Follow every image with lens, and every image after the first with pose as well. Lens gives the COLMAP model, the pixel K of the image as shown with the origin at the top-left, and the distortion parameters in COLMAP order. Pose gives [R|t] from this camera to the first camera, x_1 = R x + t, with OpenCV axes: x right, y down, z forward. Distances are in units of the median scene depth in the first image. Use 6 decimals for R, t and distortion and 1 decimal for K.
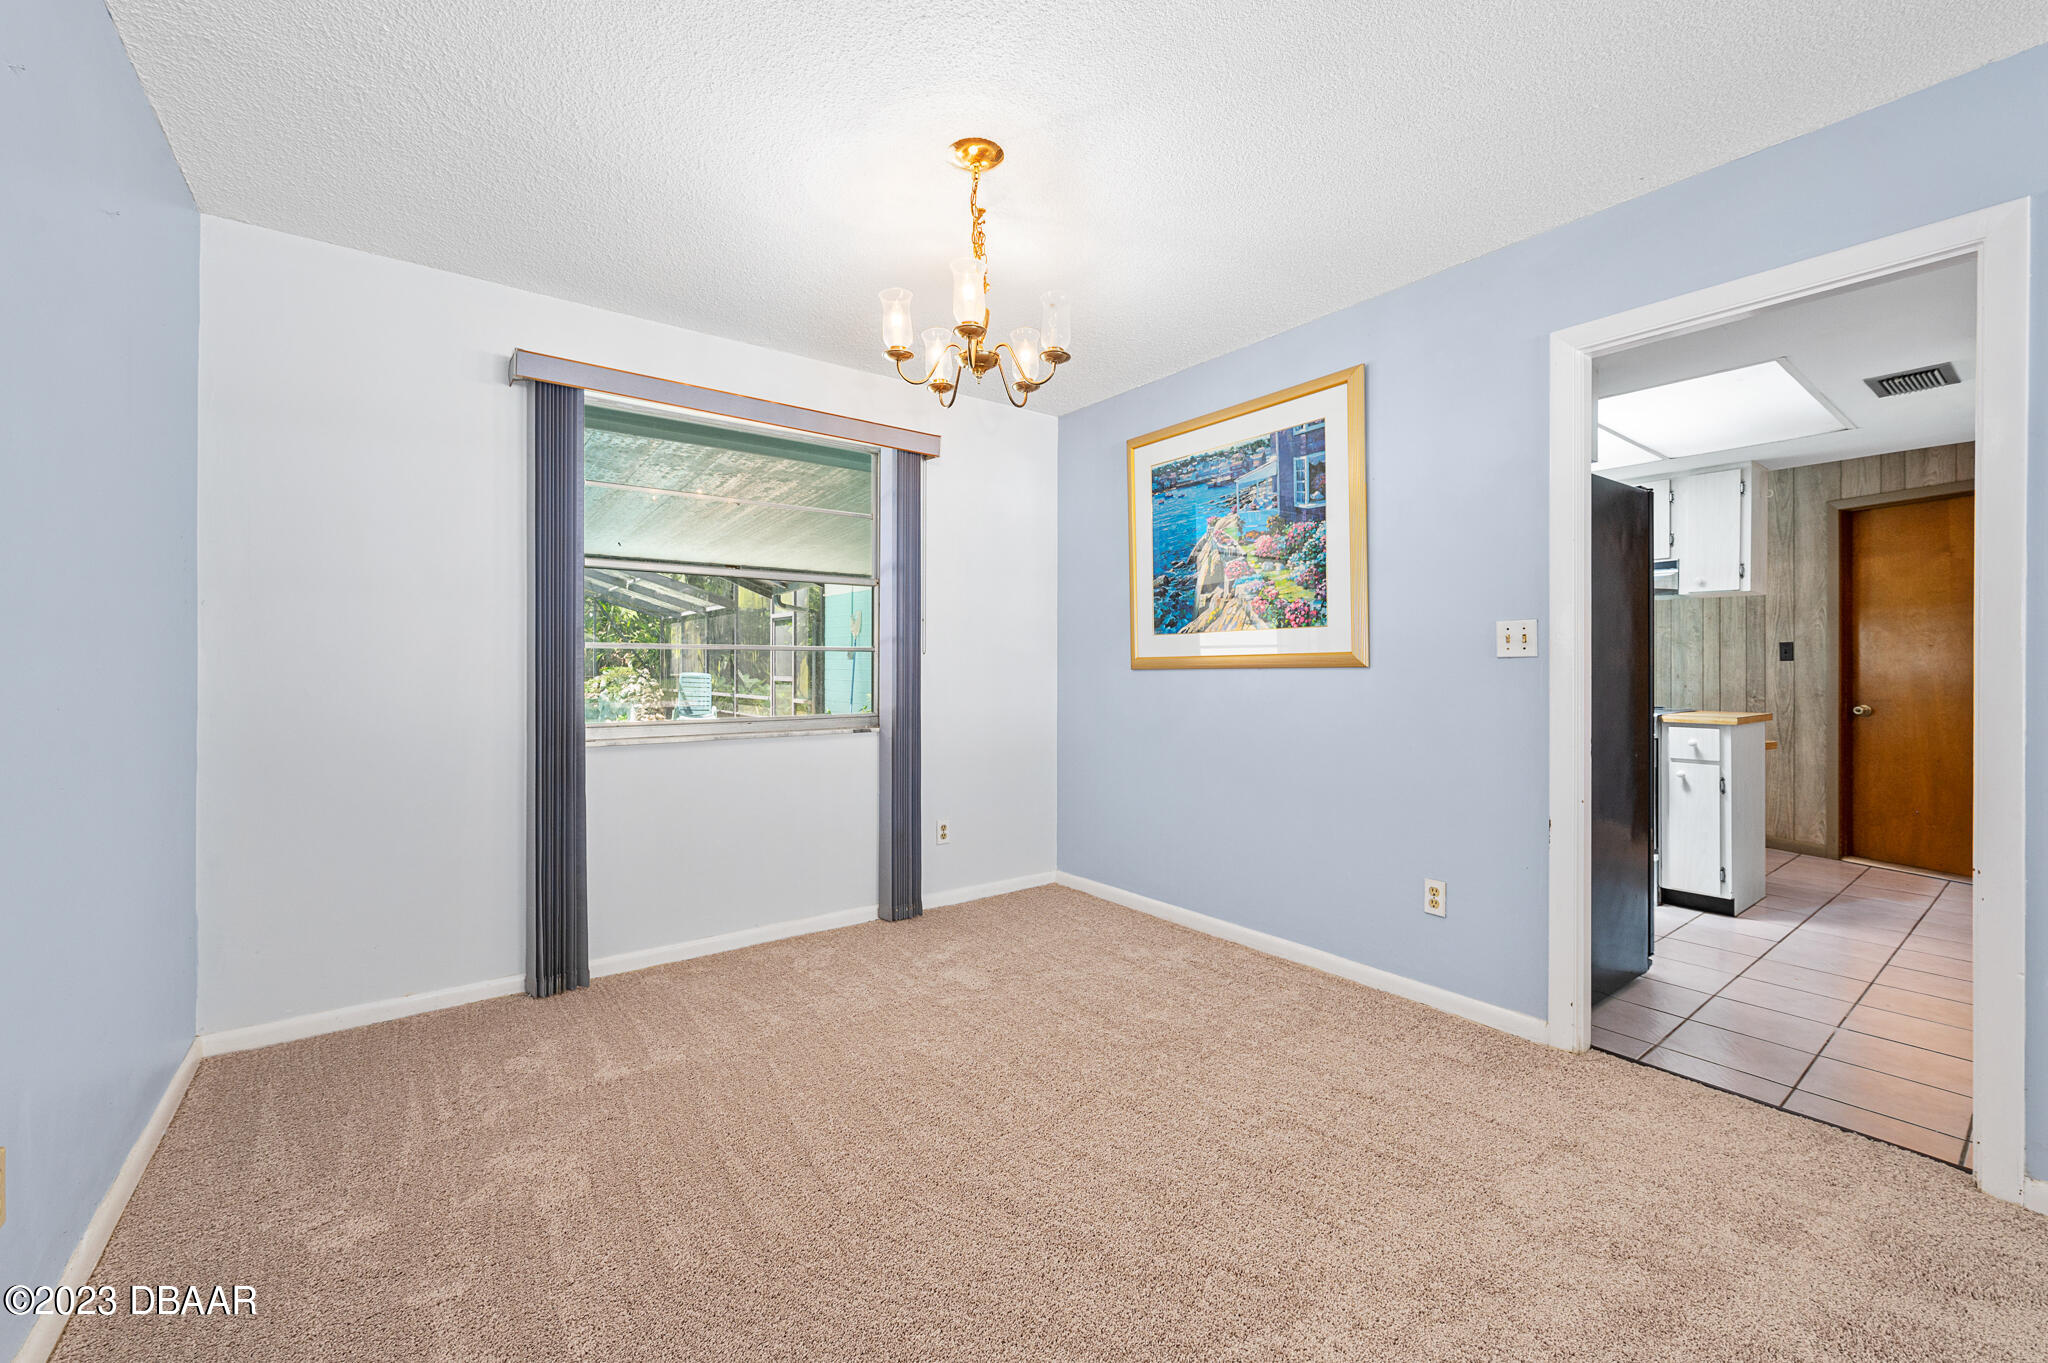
lens RADIAL K [[823.7, 0, 1029.9], [0, 823.7, 667.7], [0, 0, 1]] dist [0.001425, 0.000110]
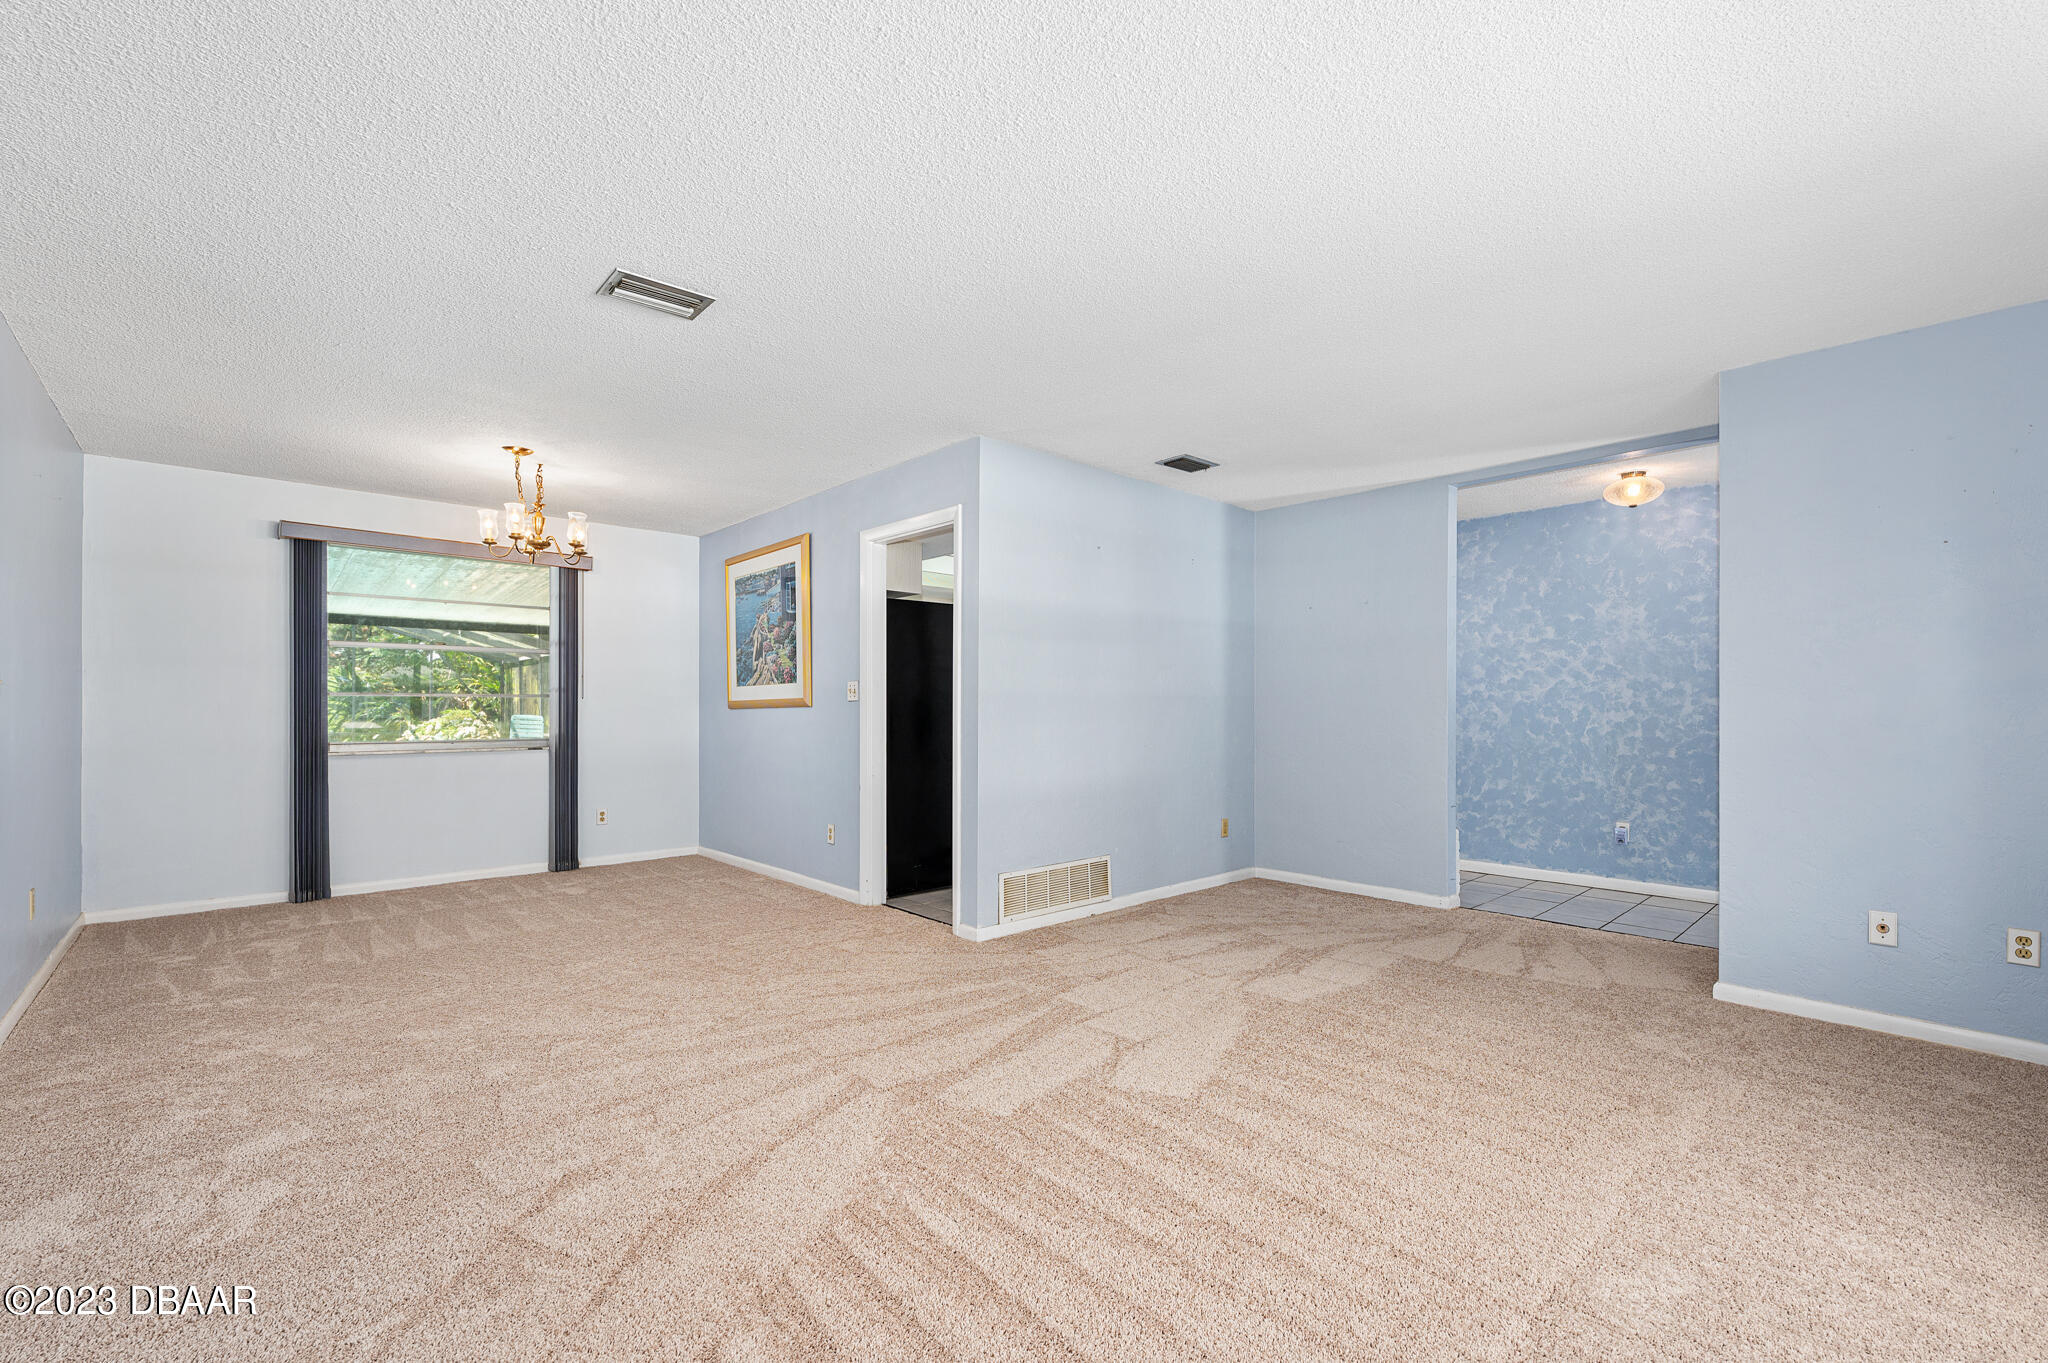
lens RADIAL K [[852.2, 0, 1025.3], [0, 852.2, 709.9], [0, 0, 1]] dist [-0.000096, -0.000013]
pose [[0.995301, -0.002559, 0.096793, 0.630079], [0.002608, 0.999997, -0.000380, 0.007238], [-0.096792, 0.000631, 0.995304, -0.770848]]
